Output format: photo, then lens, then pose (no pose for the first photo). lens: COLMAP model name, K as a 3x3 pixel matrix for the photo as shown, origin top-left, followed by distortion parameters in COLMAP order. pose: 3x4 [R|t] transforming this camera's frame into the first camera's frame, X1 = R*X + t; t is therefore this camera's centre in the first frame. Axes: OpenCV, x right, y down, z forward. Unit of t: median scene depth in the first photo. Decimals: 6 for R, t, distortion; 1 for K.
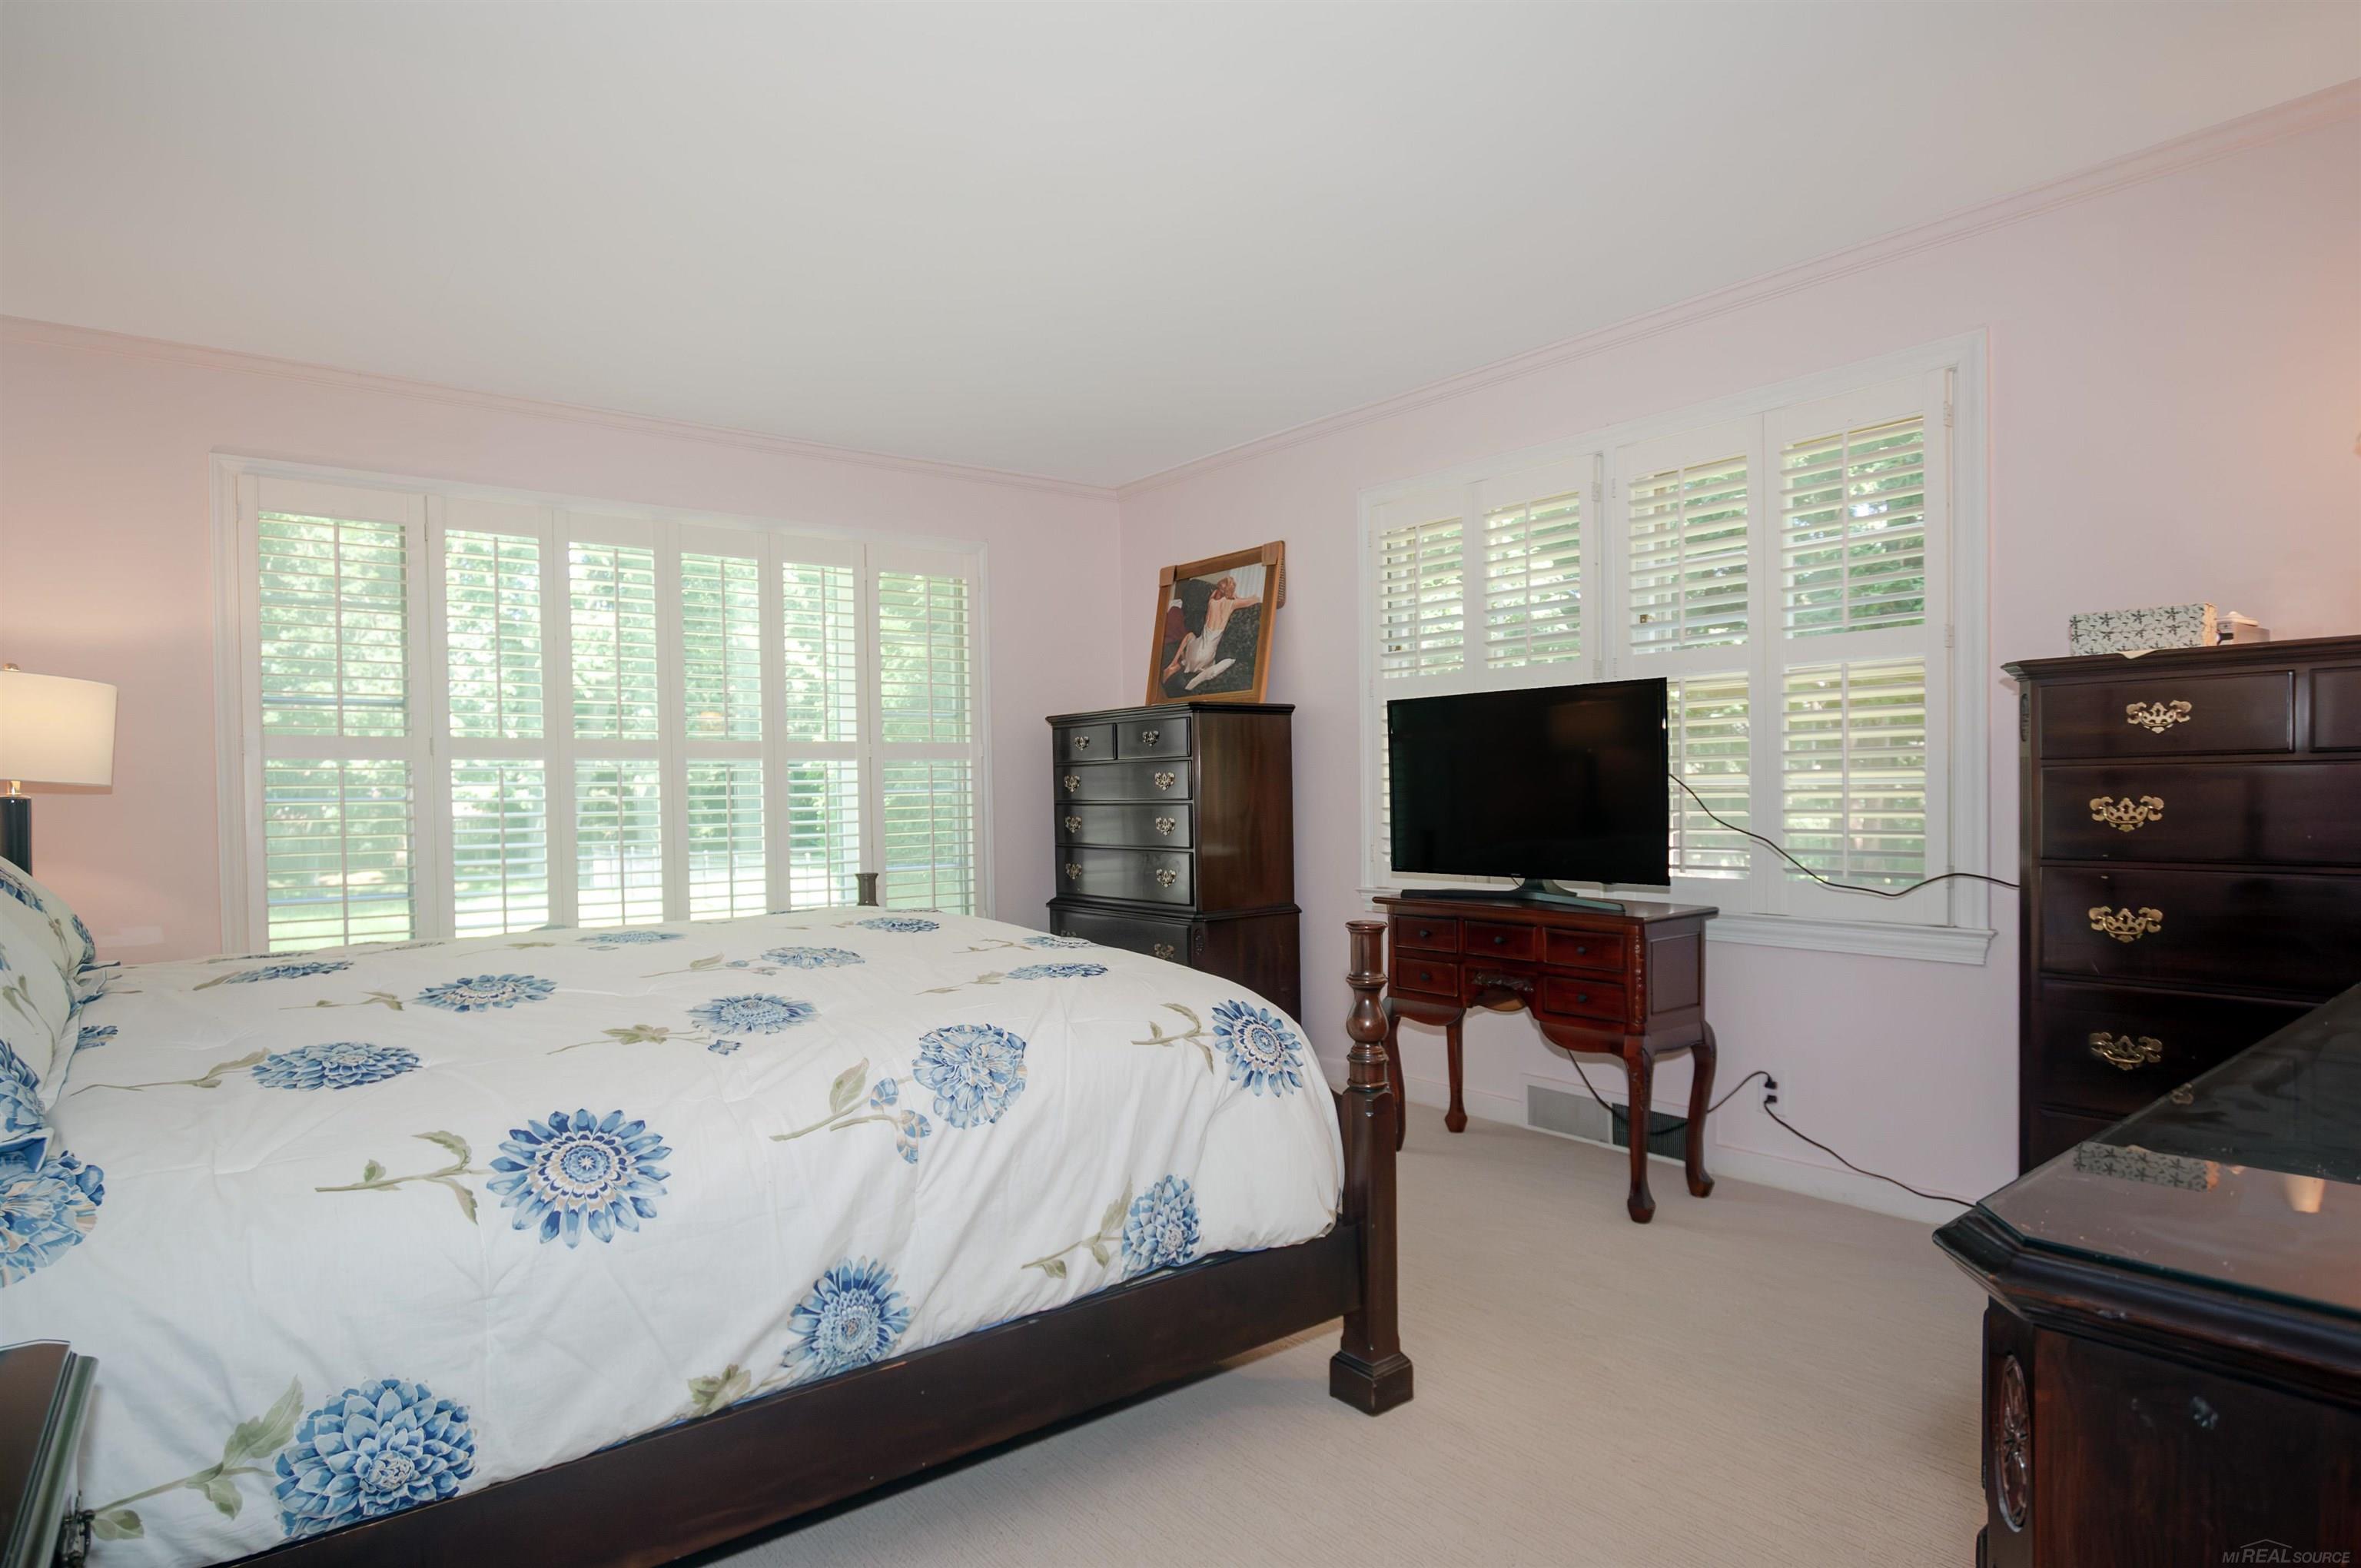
lens RADIAL K [[1268.7, 0, 1170.0], [0, 1268.7, 834.2], [0, 0, 1]] dist [-0.030023, 0.002214]
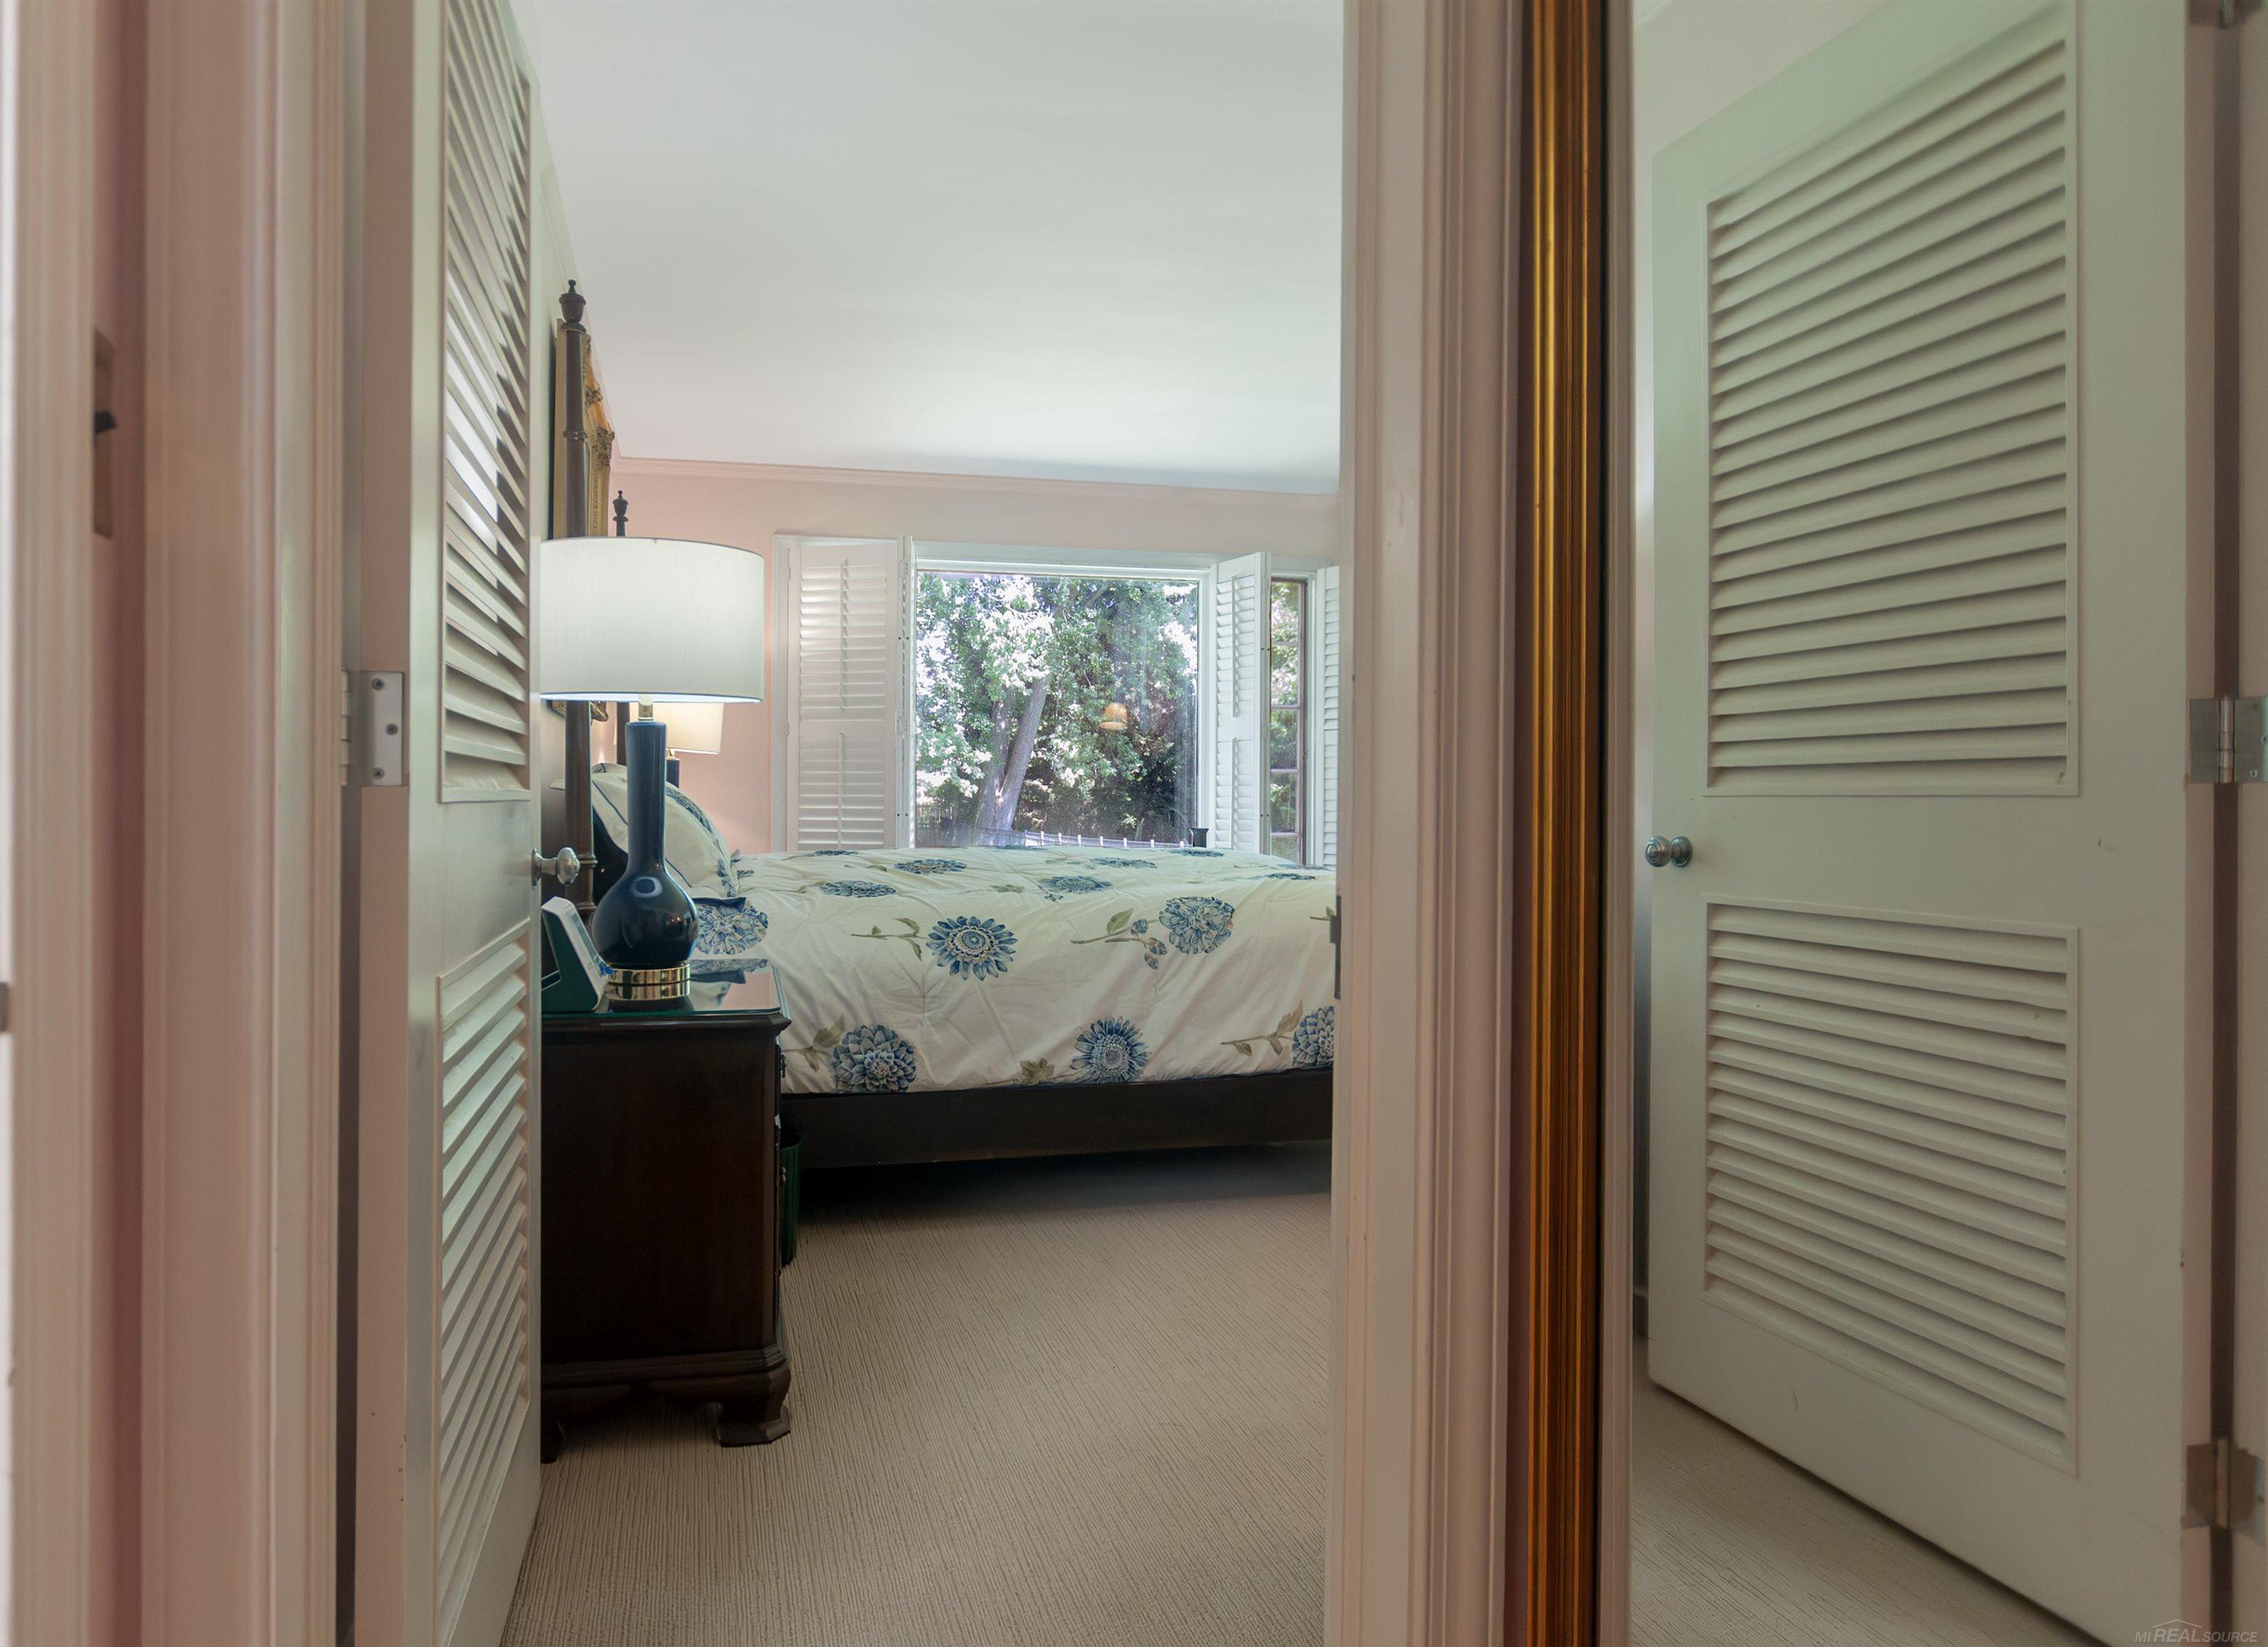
lens RADIAL K [[1541.3, 0, 1132.7], [0, 1541.3, 816.6], [0, 0, 1]] dist [-0.000399, -0.000070]
pose [[0.930474, 0.012248, -0.366152, 0.577128], [-0.020946, 0.999585, -0.019792, 0.111219], [0.365758, 0.026085, 0.930344, -1.024497]]
